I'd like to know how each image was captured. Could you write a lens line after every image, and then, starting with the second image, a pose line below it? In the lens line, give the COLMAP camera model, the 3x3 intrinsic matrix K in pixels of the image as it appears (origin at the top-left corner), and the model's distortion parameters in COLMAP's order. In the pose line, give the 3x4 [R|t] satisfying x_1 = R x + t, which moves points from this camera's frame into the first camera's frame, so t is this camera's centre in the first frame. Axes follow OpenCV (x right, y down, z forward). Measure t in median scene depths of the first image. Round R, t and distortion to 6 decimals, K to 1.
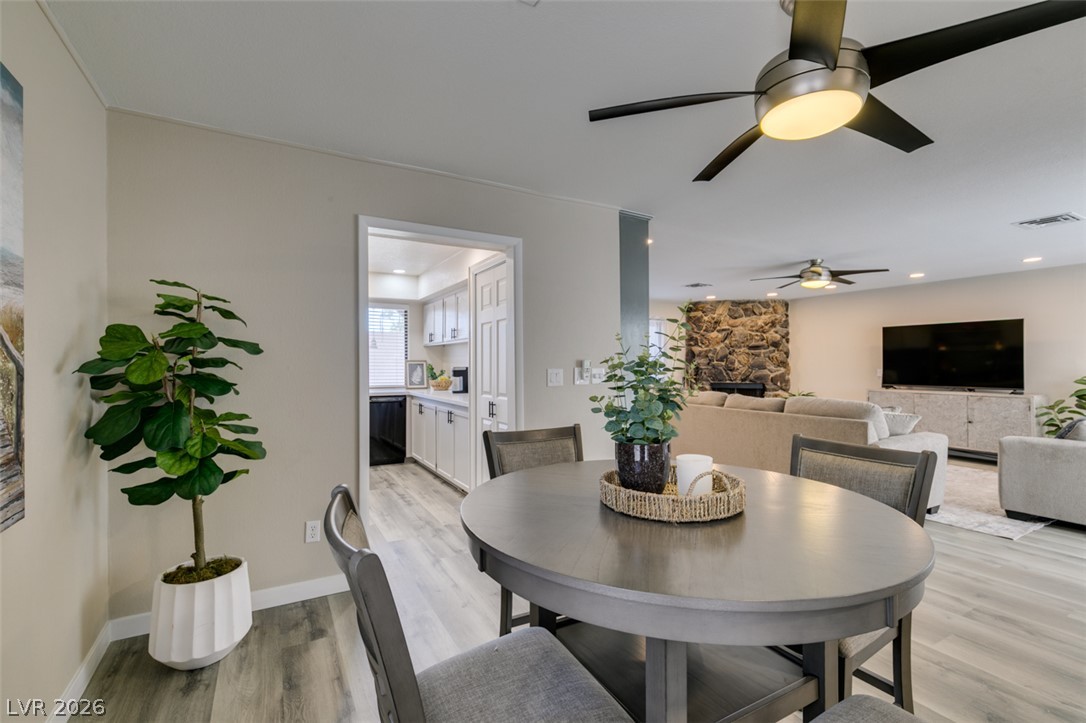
lens RADIAL K [[486.1, 0, 541.9], [0, 486.1, 362.6], [0, 0, 1]] dist [0.000160, -0.000628]
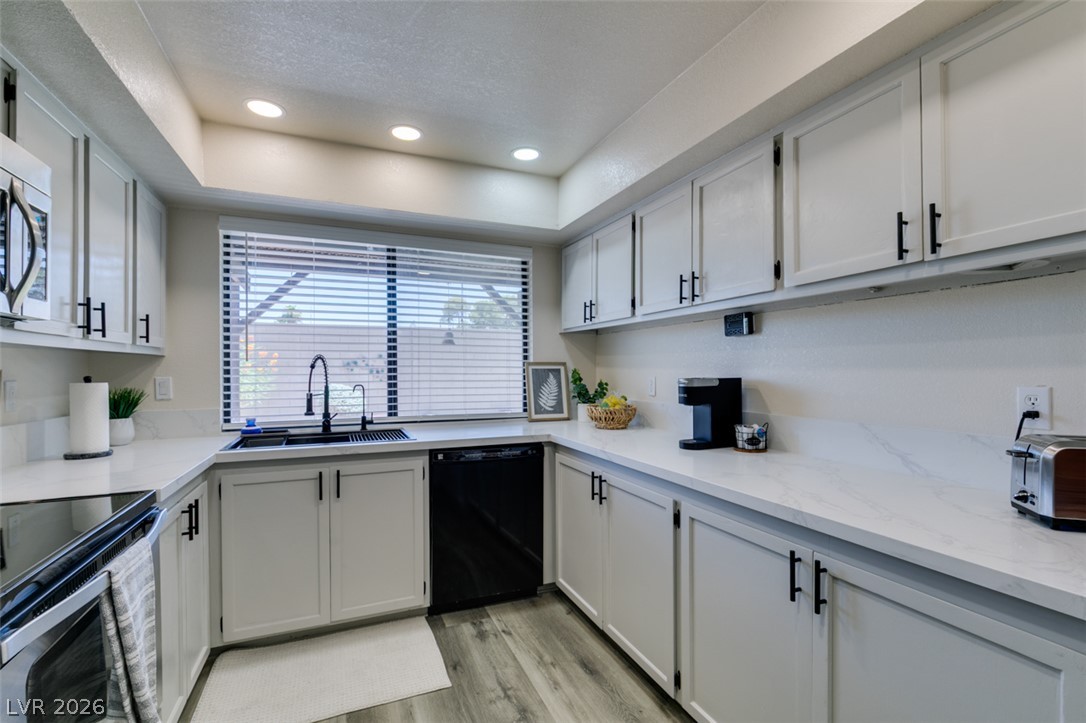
lens RADIAL K [[486.1, 0, 543.9], [0, 486.1, 366.5], [0, 0, 1]] dist [0.000160, -0.000628]
pose [[0.993863, 0.000664, -0.110619, -0.293632], [-0.001014, 0.999995, -0.003103, 0.001755], [0.110616, 0.003196, 0.993858, 0.727051]]
